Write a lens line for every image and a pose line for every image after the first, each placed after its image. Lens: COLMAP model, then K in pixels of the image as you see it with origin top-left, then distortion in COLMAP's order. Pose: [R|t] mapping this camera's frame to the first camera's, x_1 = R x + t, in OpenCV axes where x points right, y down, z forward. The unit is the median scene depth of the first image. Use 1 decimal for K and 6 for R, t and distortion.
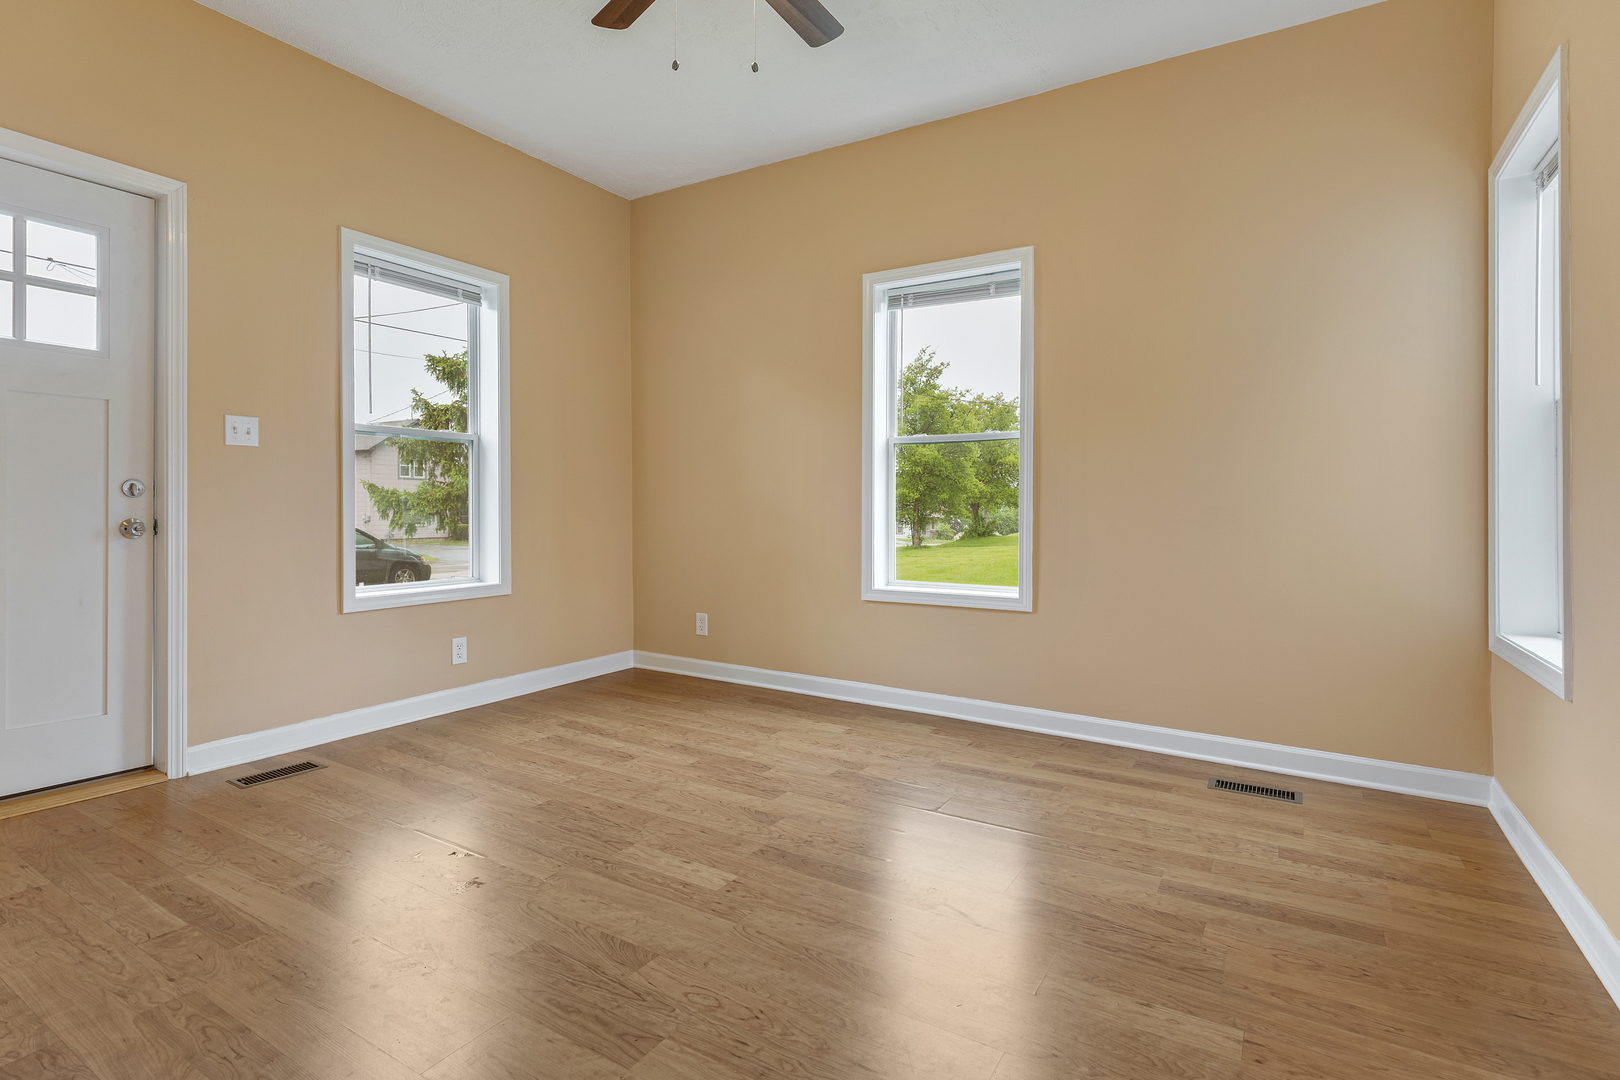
lens RADIAL K [[815.9, 0, 801.9], [0, 815.9, 519.8], [0, 0, 1]] dist [0.003252, 0.000054]
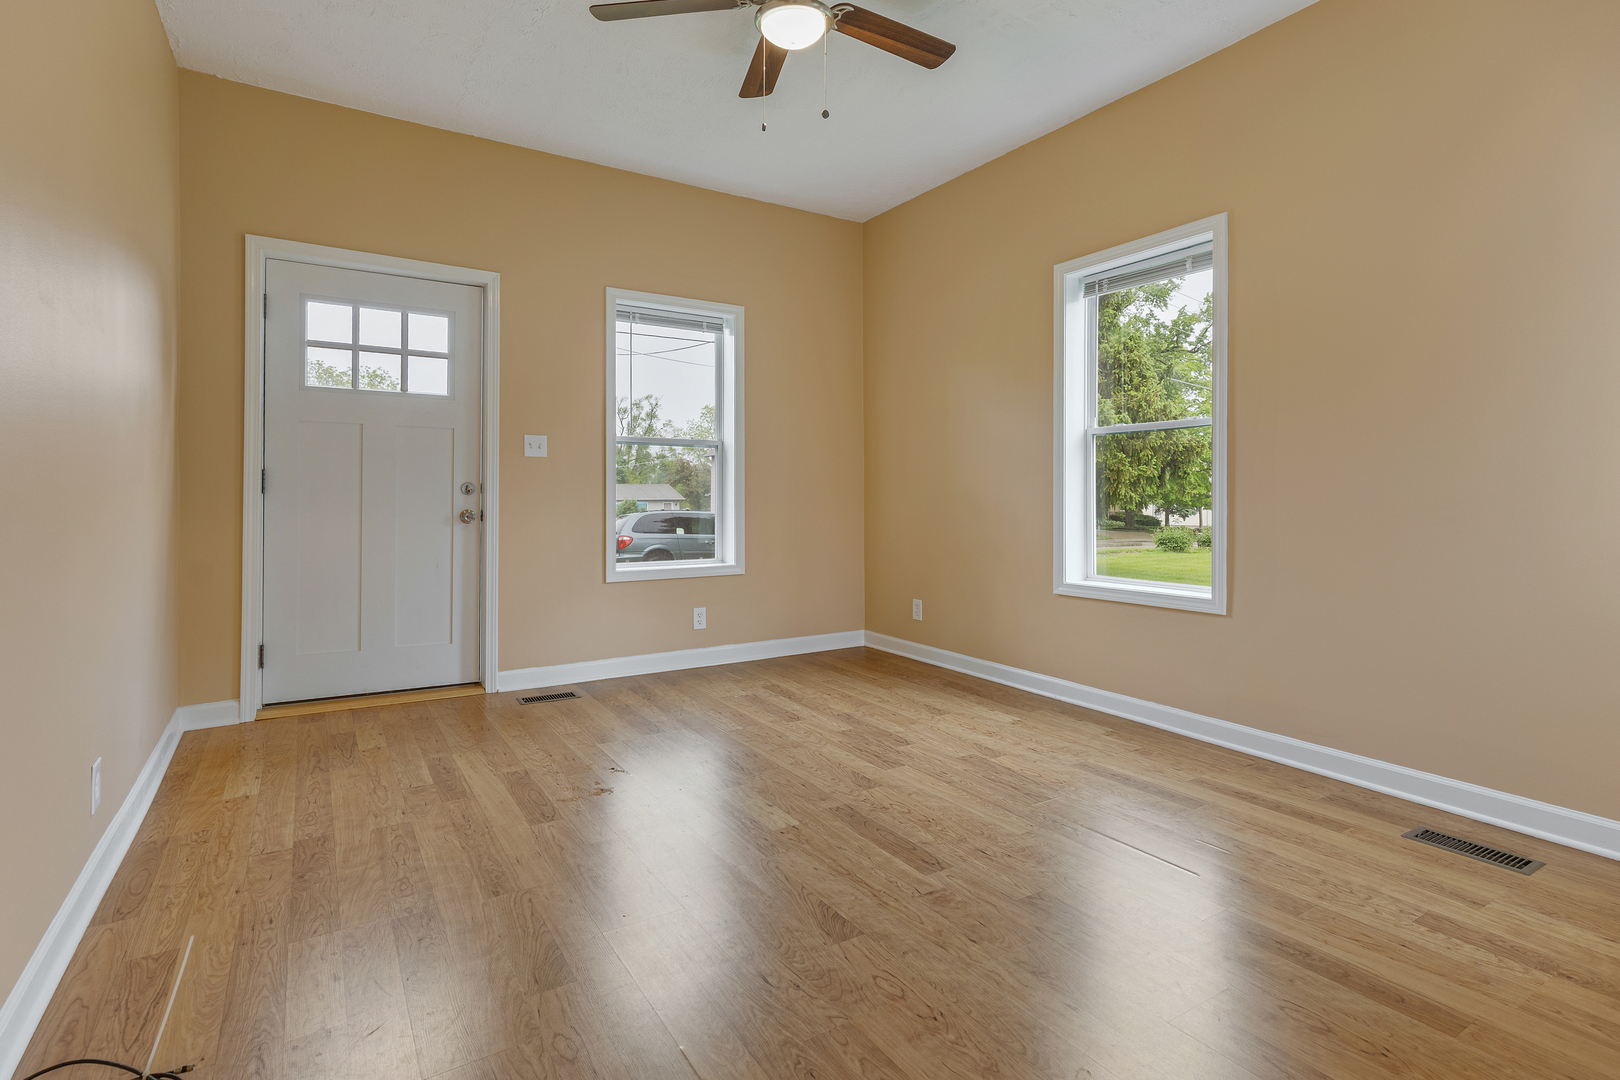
lens RADIAL K [[802.4, 0, 812.1], [0, 802.4, 504.6], [0, 0, 1]] dist [0.002640, -0.000587]
pose [[0.897596, 0.000198, -0.440819, 0.311093], [-0.003981, 0.999963, -0.007659, -0.001430], [0.440801, 0.008630, 0.897563, -0.005225]]
